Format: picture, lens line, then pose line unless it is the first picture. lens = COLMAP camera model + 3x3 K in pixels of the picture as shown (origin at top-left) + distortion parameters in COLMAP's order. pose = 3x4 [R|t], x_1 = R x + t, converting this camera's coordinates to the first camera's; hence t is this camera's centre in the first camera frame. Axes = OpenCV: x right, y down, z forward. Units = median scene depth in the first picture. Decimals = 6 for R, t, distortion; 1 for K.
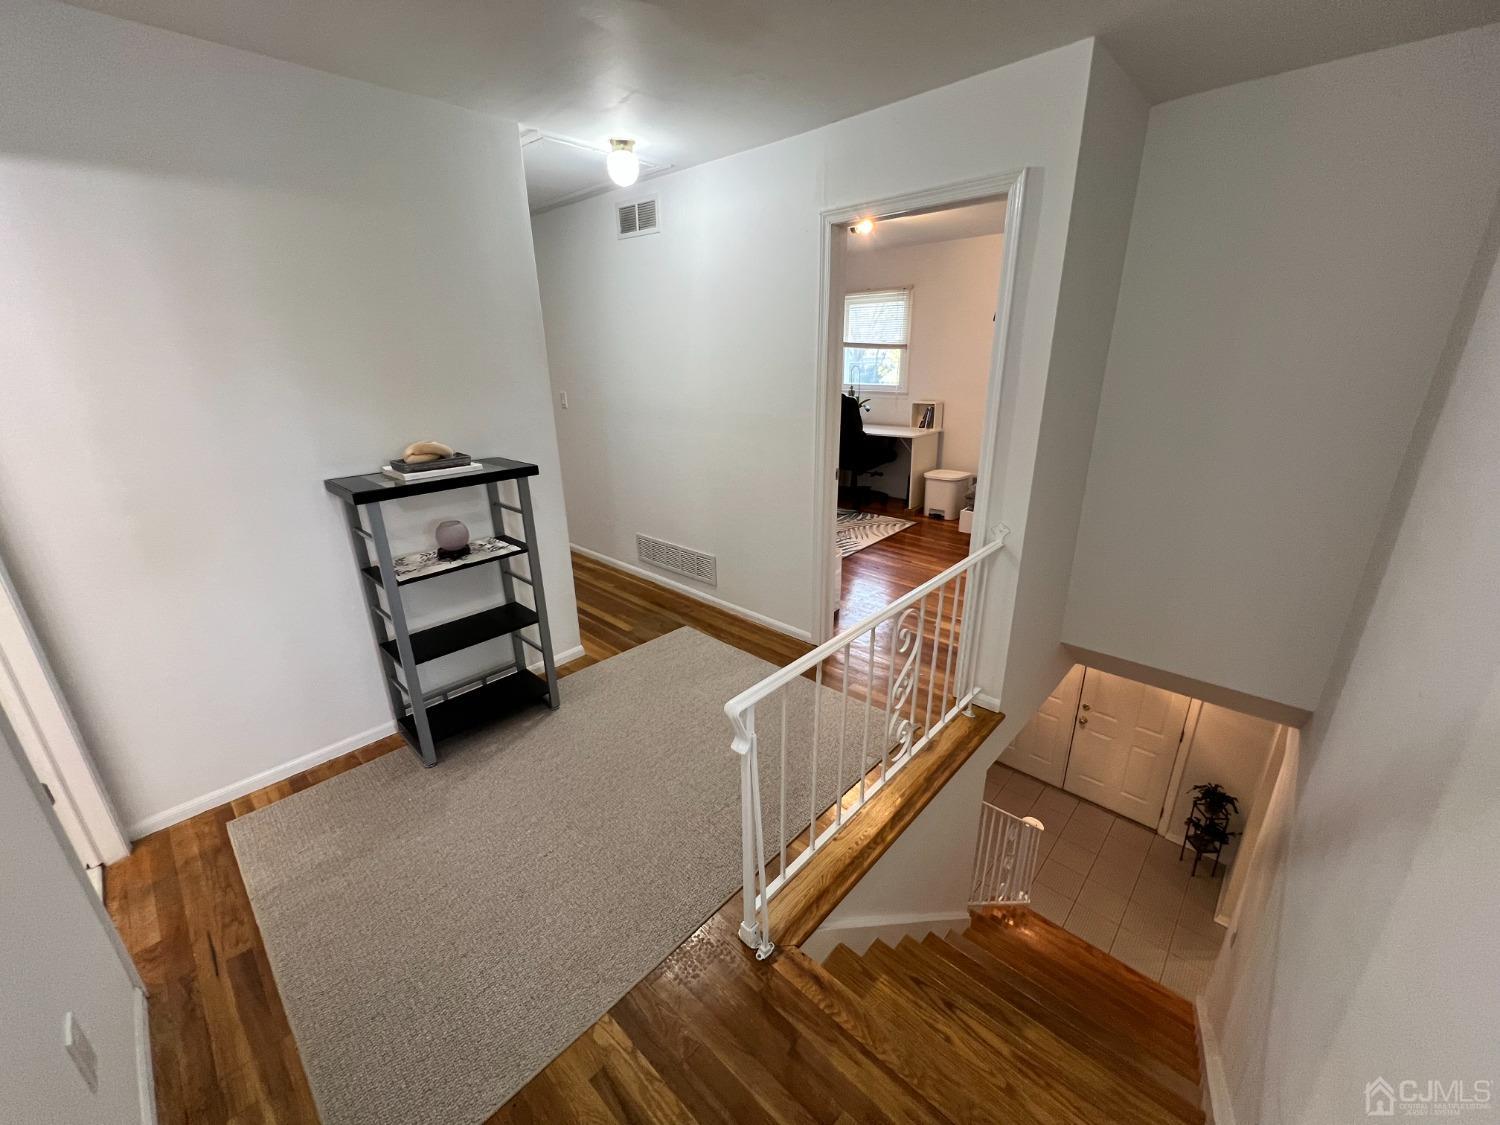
lens RADIAL K [[603.9, 0, 744.4], [0, 603.9, 555.8], [0, 0, 1]] dist [-0.001002, 0.000814]
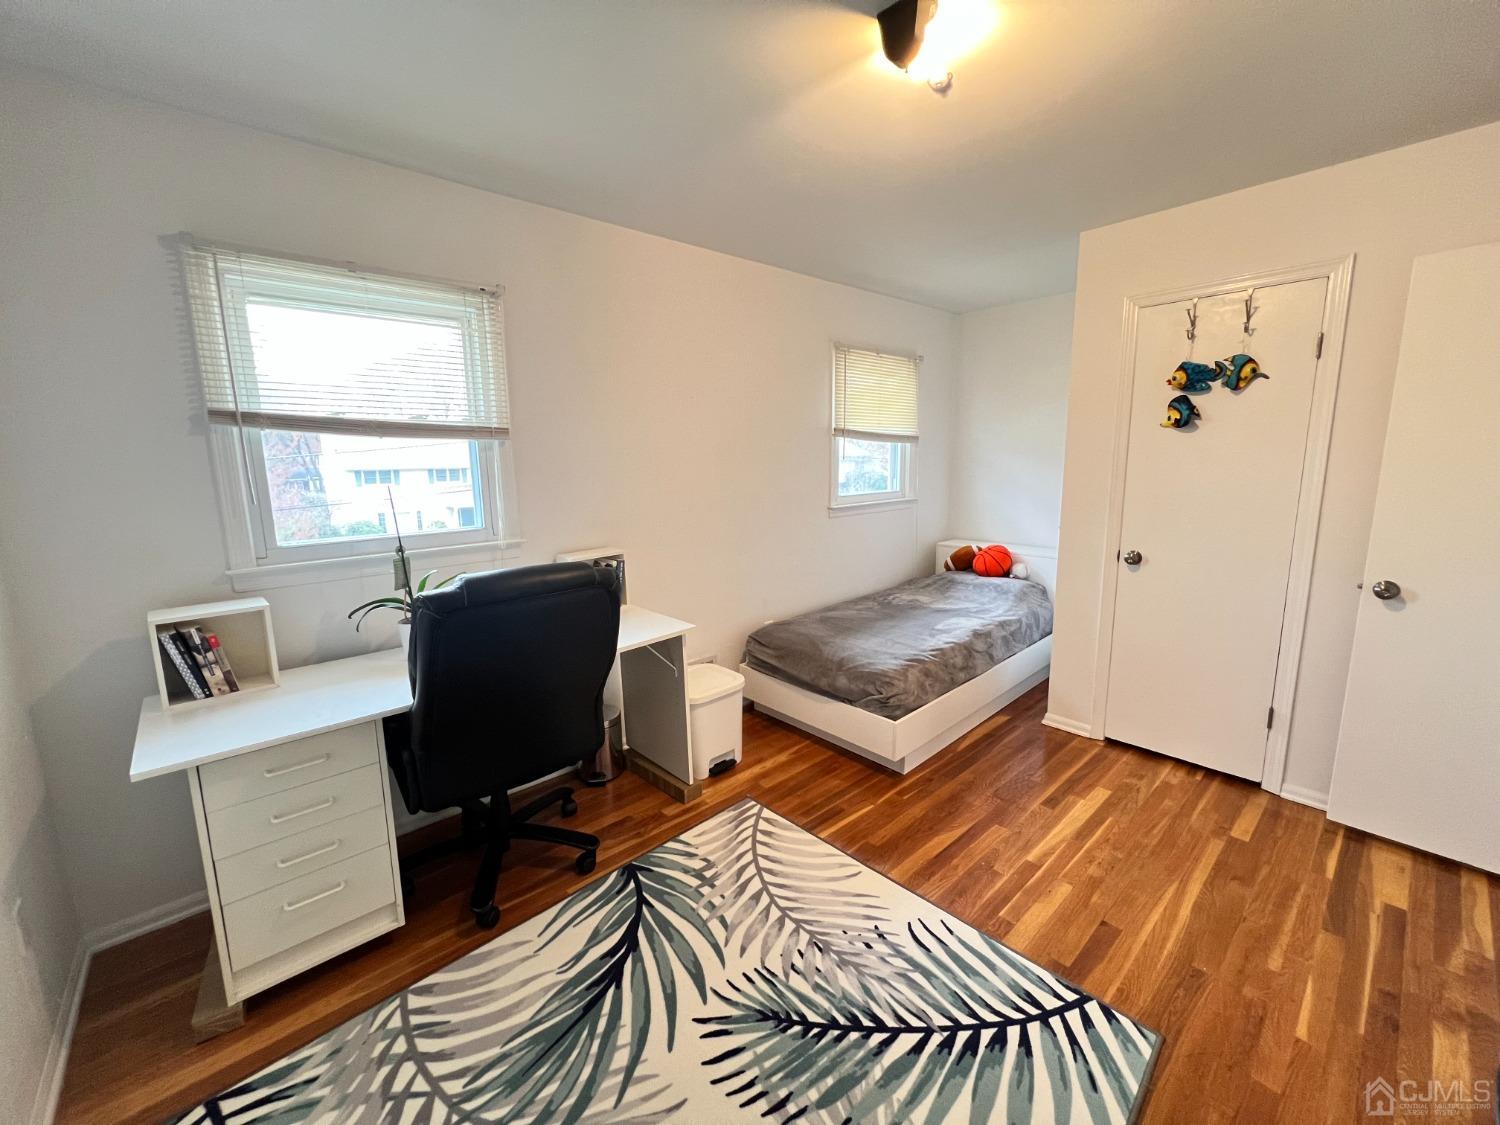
lens RADIAL K [[610.0, 0, 752.3], [0, 610.0, 552.9], [0, 0, 1]] dist [-0.002615, 0.000008]
pose [[0.075719, -0.154969, 0.985013, -0.130270], [0.344497, 0.931086, 0.120003, -0.264852], [-0.935729, 0.330247, 0.123887, 0.826690]]
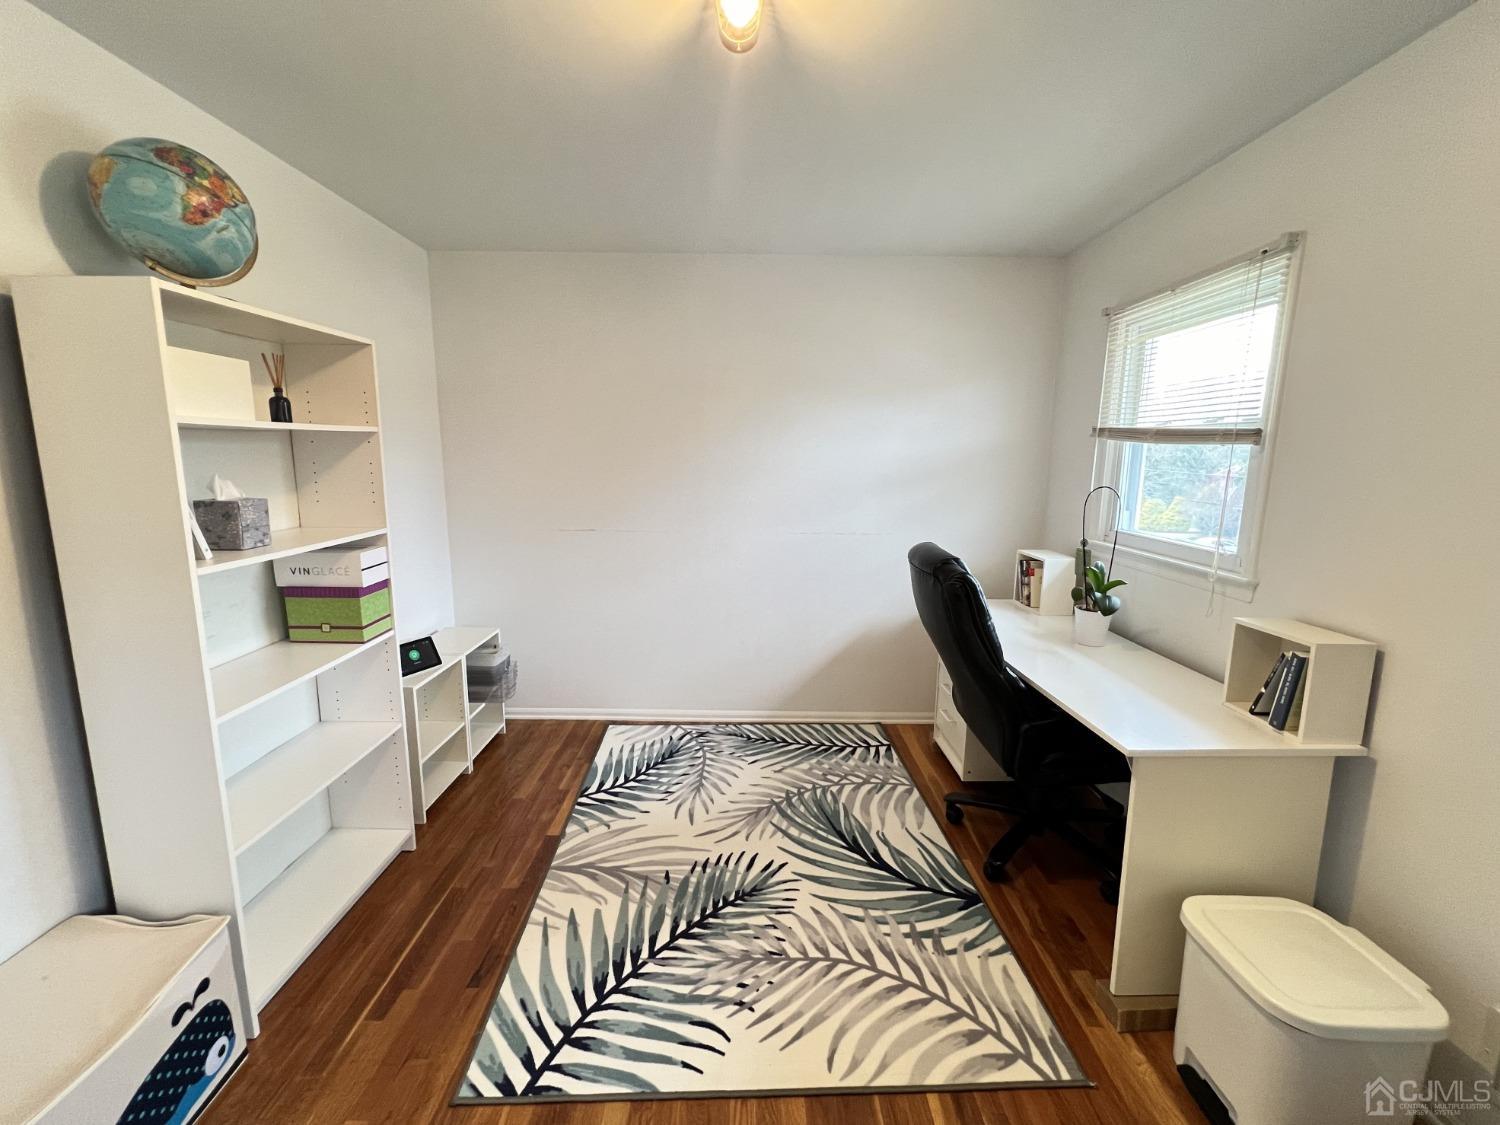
lens RADIAL K [[603.9, 0, 737.6], [0, 603.9, 555.0], [0, 0, 1]] dist [-0.001002, 0.000814]
pose [[0.680018, 0.133286, -0.720979, 0.320169], [-0.253798, 0.965337, -0.060919, -0.205200], [0.687868, 0.224409, 0.690274, 0.630355]]
